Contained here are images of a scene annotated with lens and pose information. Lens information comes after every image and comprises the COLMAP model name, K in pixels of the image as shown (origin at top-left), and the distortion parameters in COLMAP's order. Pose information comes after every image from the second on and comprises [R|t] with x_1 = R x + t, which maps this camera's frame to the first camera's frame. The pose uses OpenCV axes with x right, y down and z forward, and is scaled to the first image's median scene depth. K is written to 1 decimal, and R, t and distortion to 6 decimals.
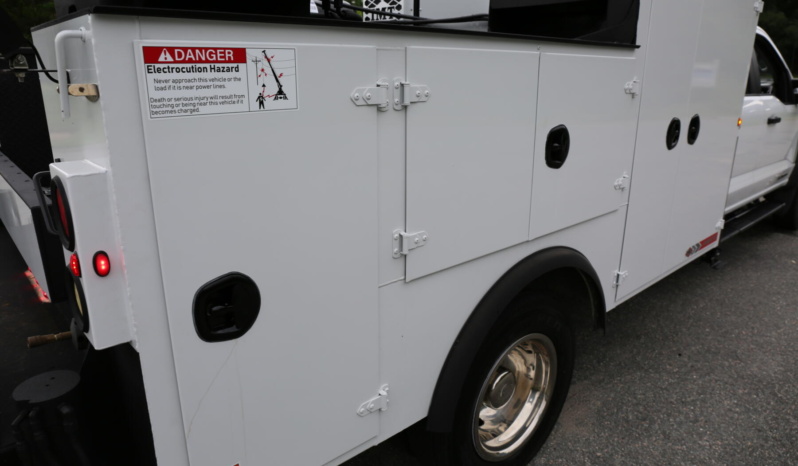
lens RADIAL K [[539.6, 0, 395.9], [0, 539.6, 232.2], [0, 0, 1]] dist [-0.098299, 0.076211]
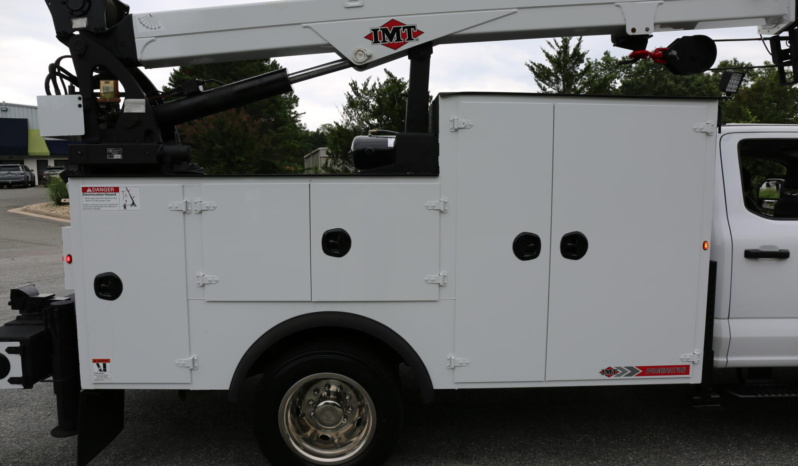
lens RADIAL K [[539.6, 0, 395.9], [0, 539.6, 232.2], [0, 0, 1]] dist [-0.098299, 0.076211]
pose [[0.769118, 0.065220, -0.635771, 1.841852], [-0.186284, 0.974462, -0.125391, -0.038540], [0.611356, 0.214874, 0.761625, -0.088158]]
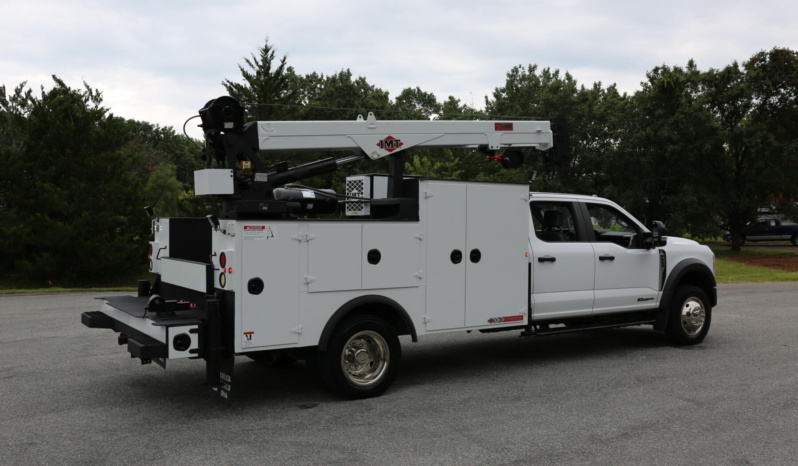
lens RADIAL K [[738.9, 0, 399.0], [0, 738.9, 233.0], [0, 0, 1]] dist [-0.076126, 0.155528]
pose [[0.990681, 0.010910, -0.135767, 1.254919], [-0.047292, 0.962327, -0.267752, 0.986208], [0.127731, 0.271677, 0.953874, -3.559395]]
